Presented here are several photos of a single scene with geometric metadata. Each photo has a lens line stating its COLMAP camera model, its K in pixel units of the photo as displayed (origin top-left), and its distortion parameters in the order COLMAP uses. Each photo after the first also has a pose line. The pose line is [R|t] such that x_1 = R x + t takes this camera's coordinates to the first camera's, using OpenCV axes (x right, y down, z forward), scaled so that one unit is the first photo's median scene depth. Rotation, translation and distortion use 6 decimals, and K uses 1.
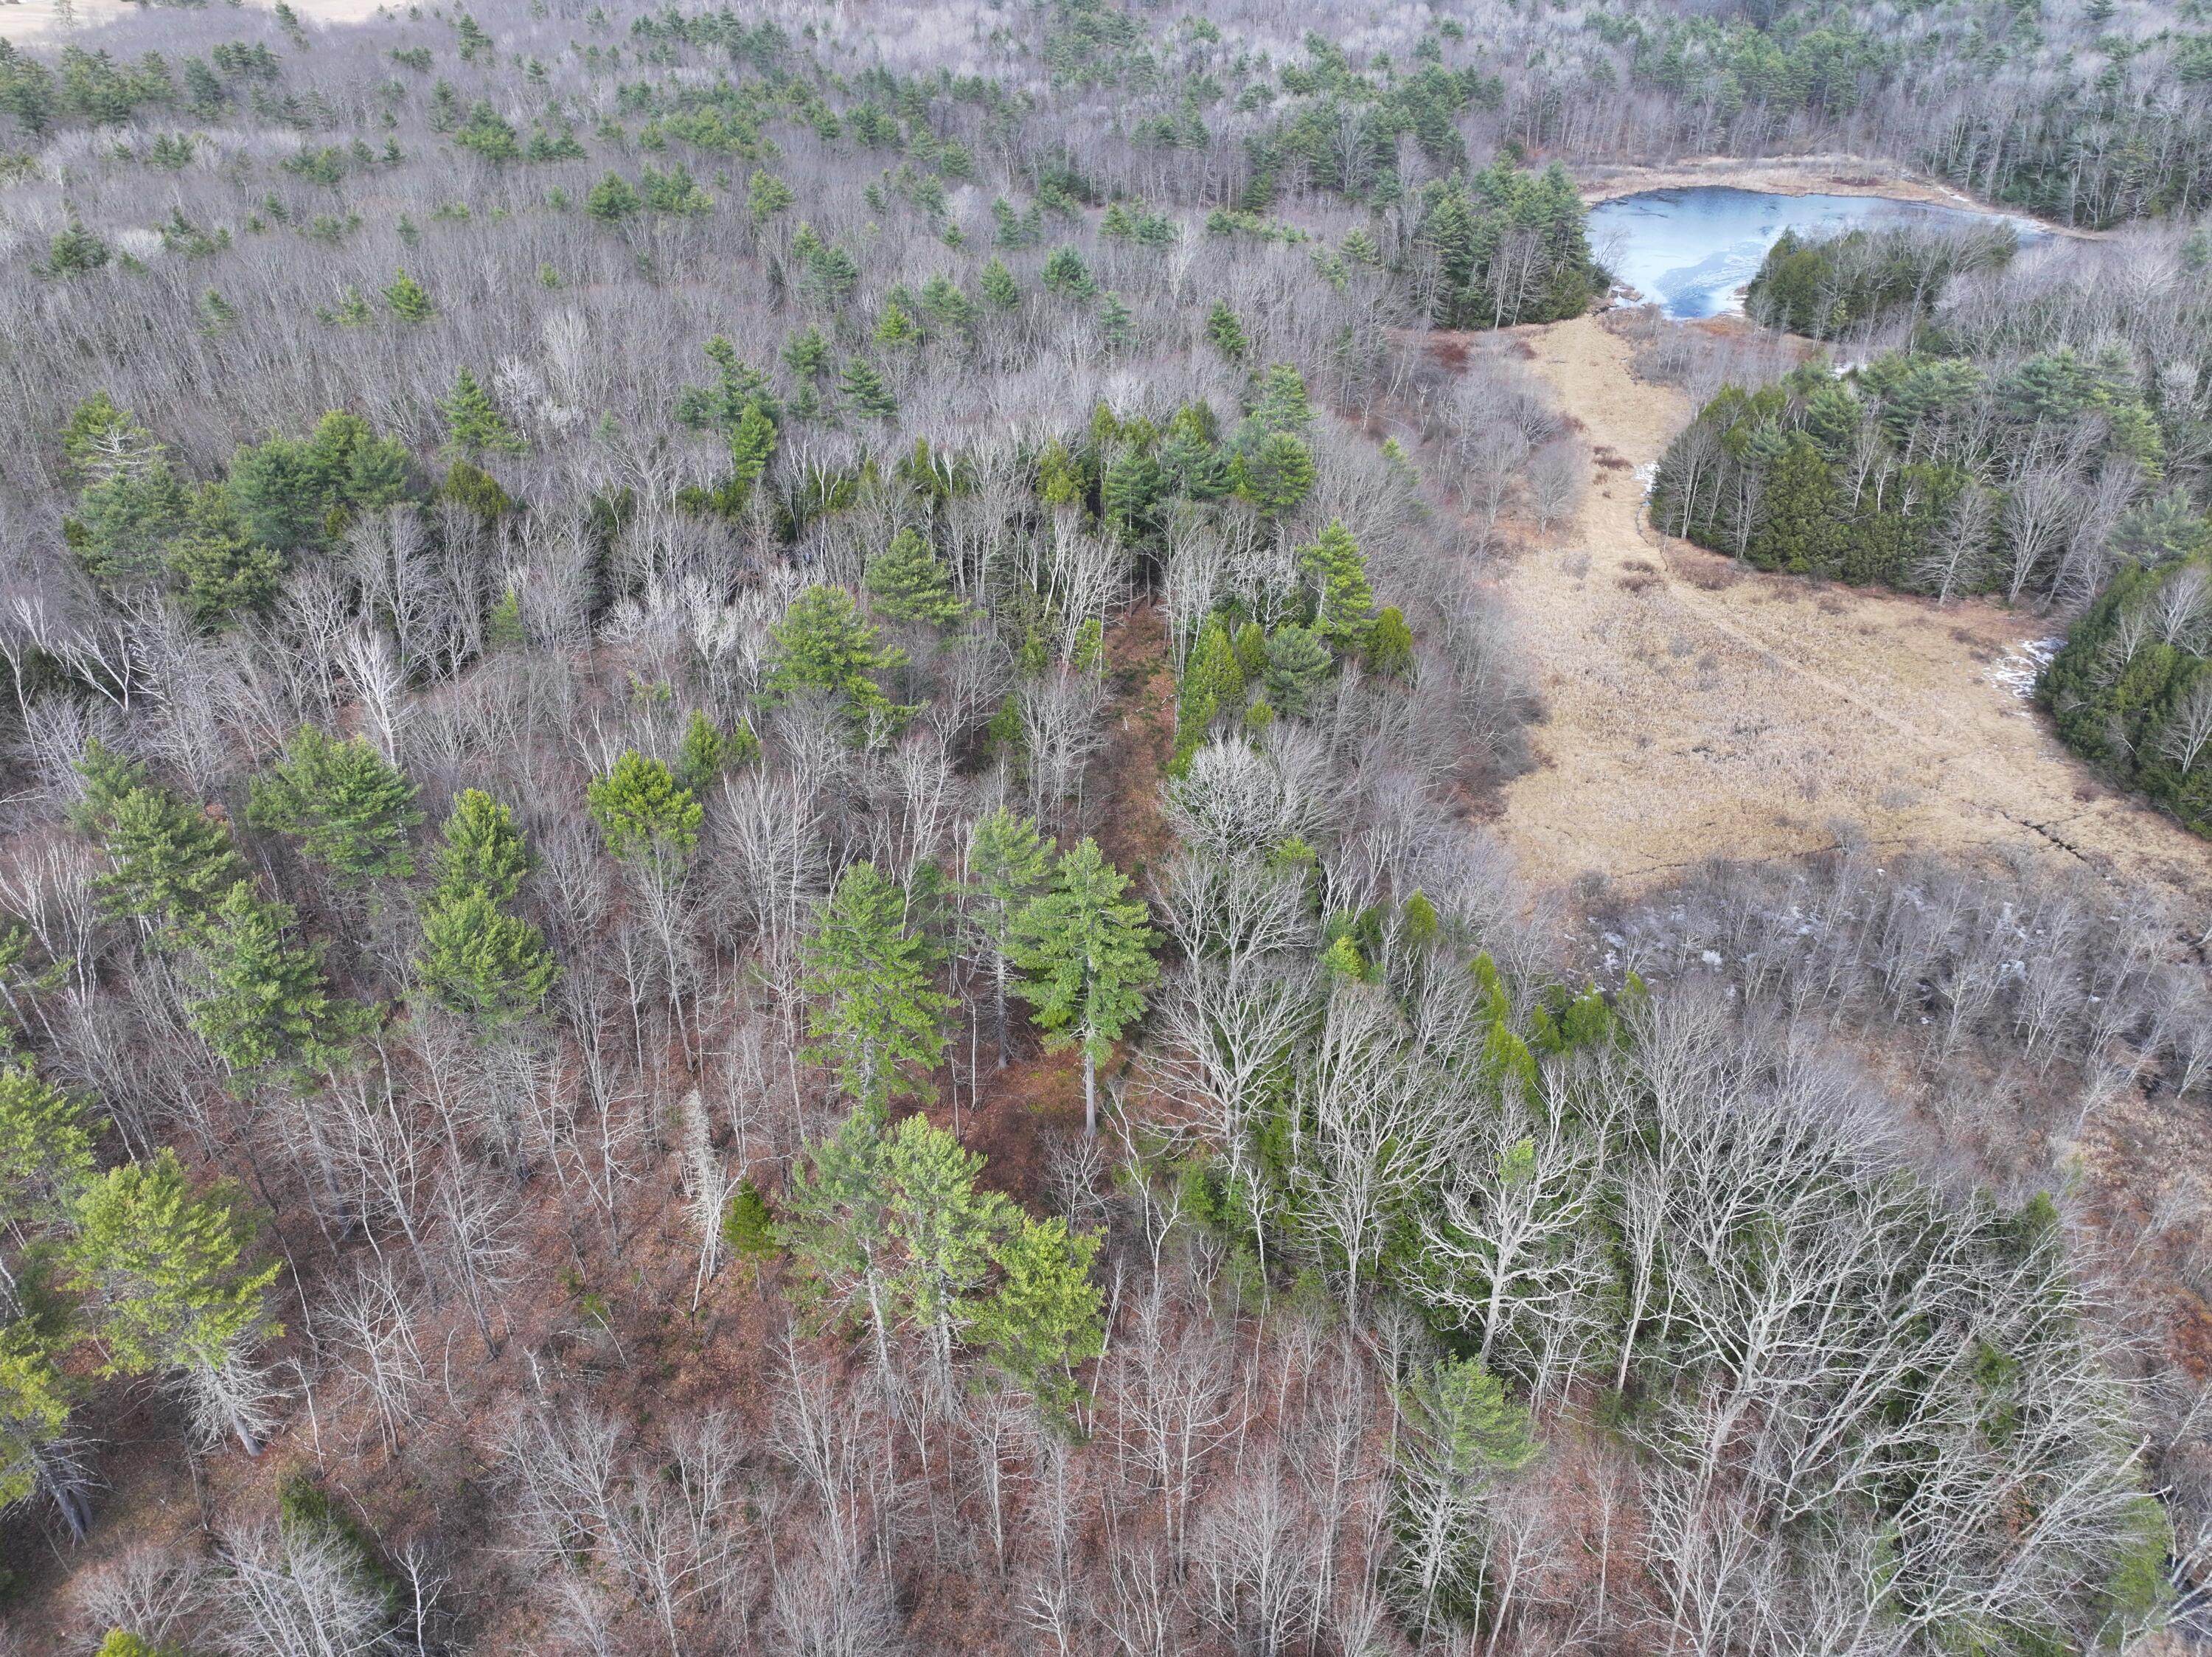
lens RADIAL K [[1543.4, 0, 1111.8], [0, 1543.4, 831.7], [0, 0, 1]] dist [-0.002368, 0.019800]
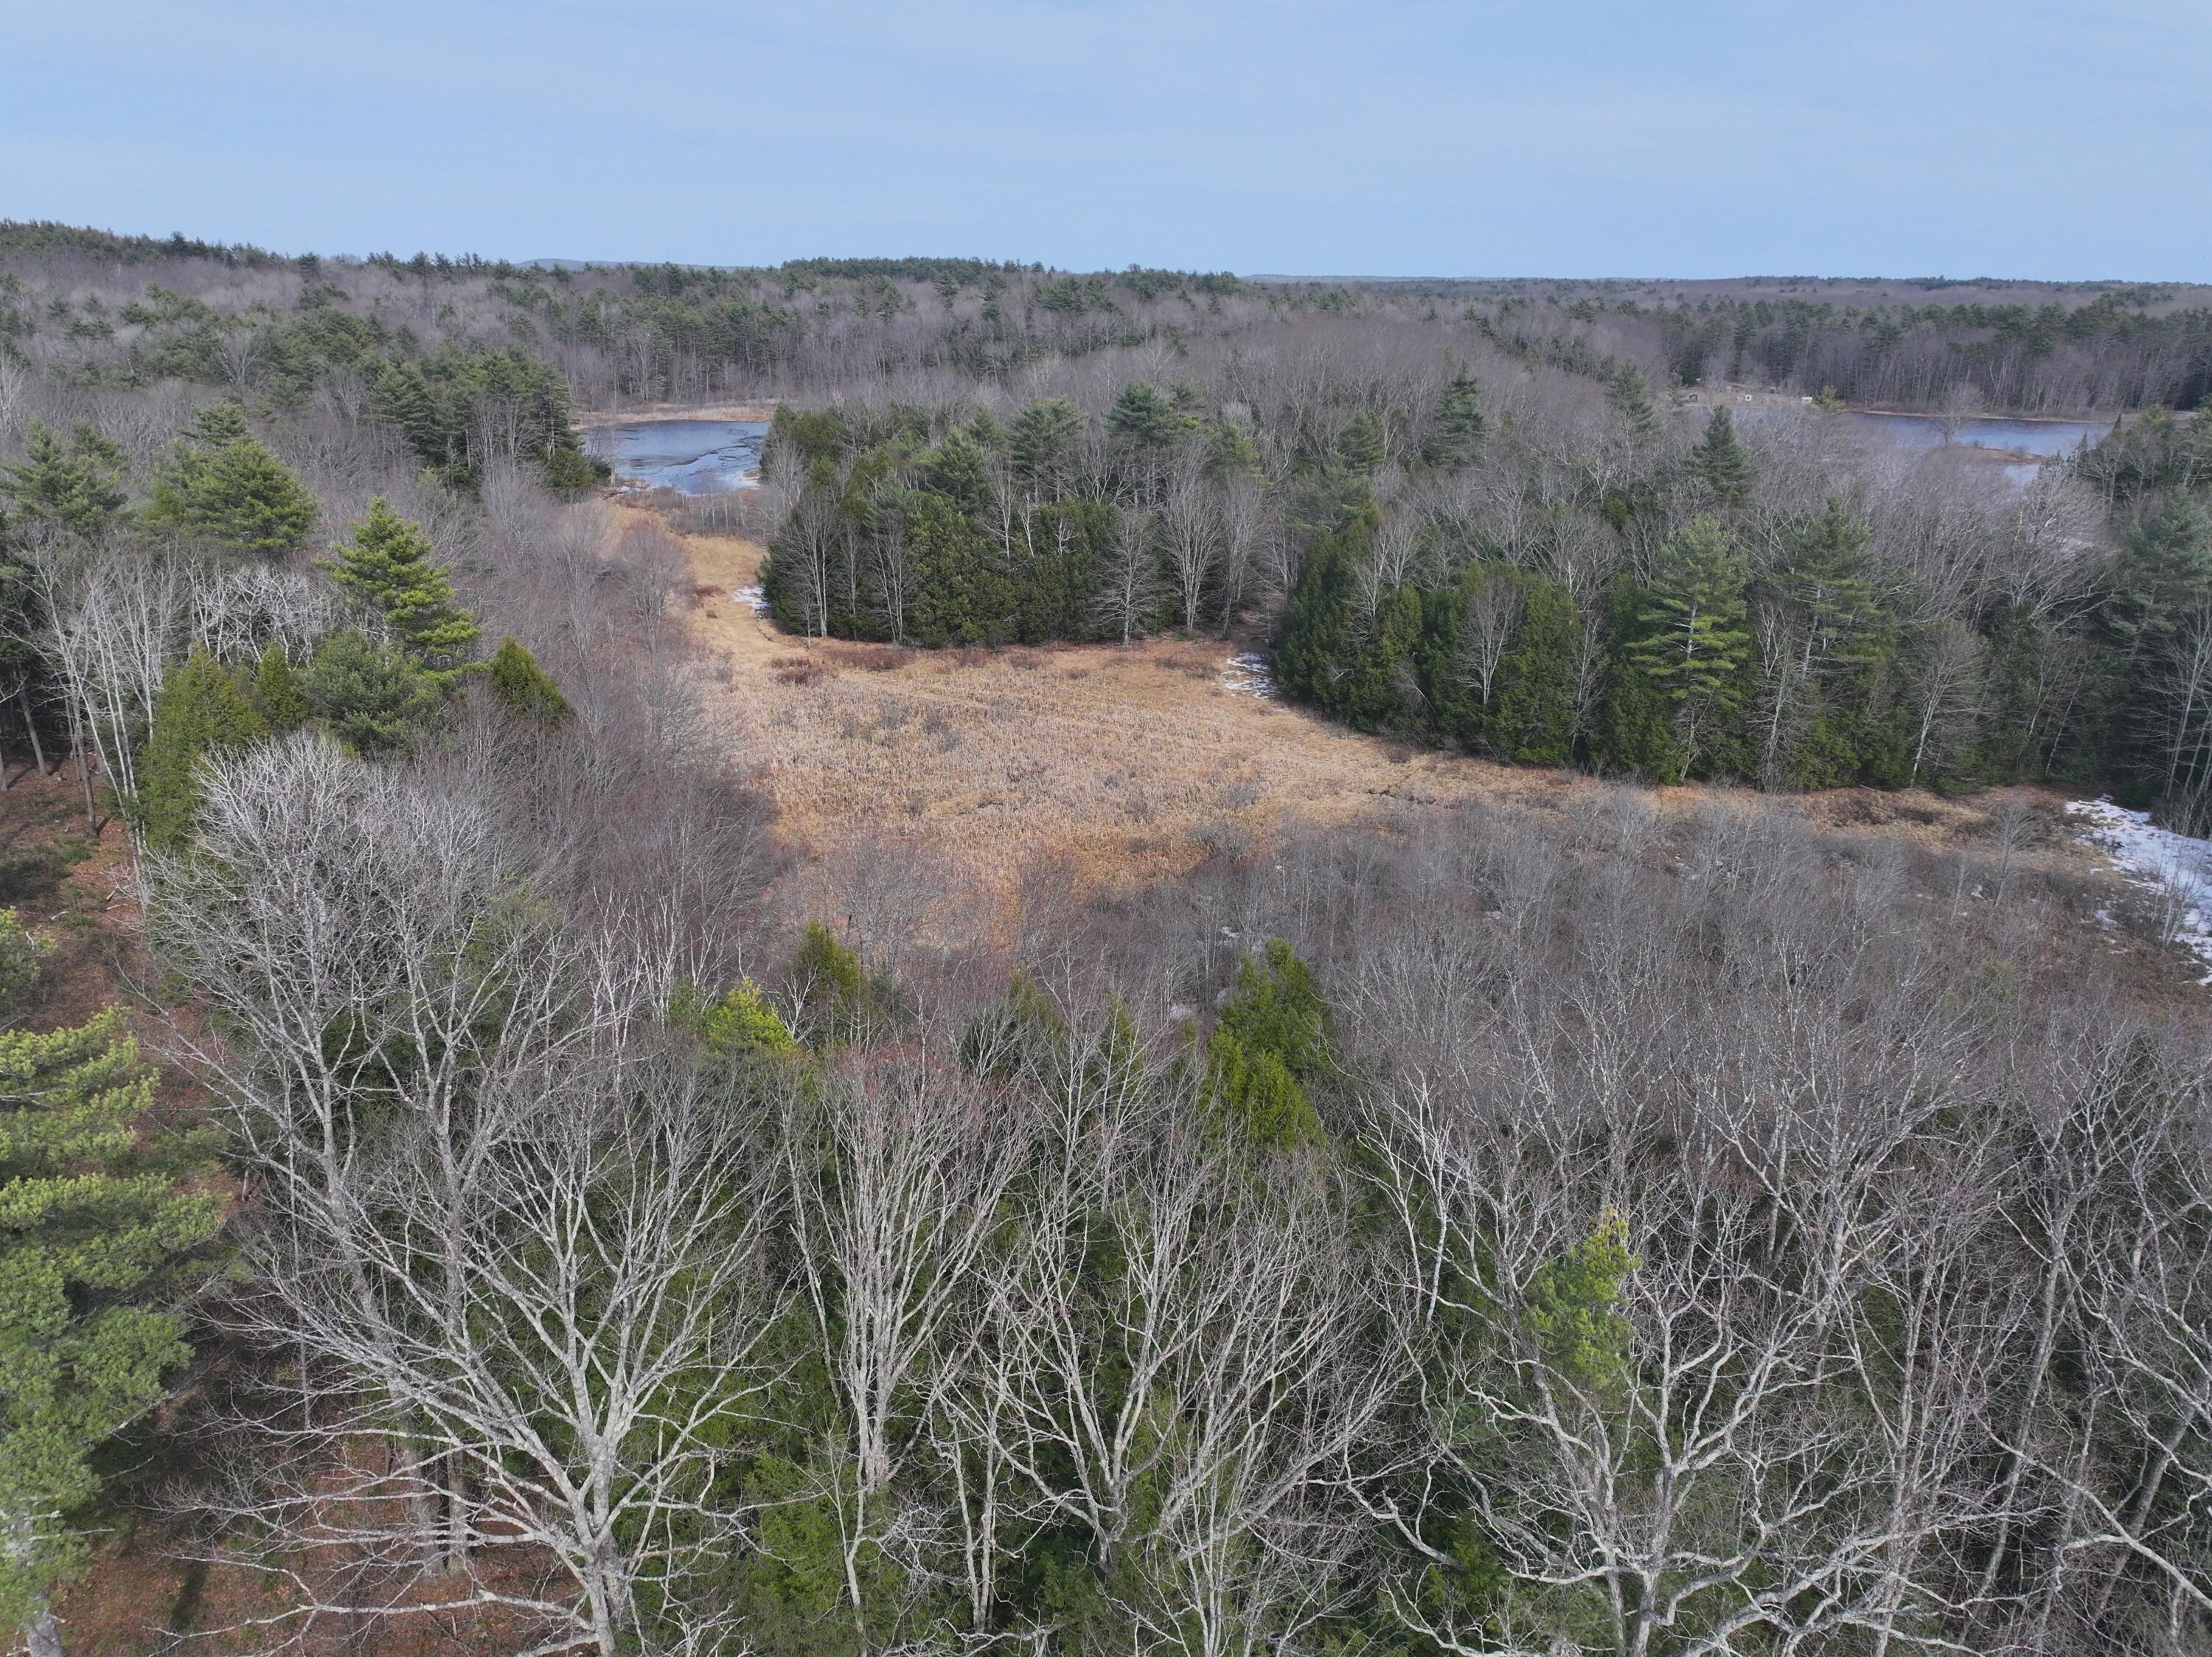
lens RADIAL K [[1543.4, 0, 1111.8], [0, 1543.4, 831.7], [0, 0, 1]] dist [-0.002368, 0.019800]
pose [[0.794918, -0.184452, 0.577999, 0.003194], [0.304858, 0.945101, -0.117667, 0.050828], [-0.524563, 0.269743, 0.807510, 0.309556]]
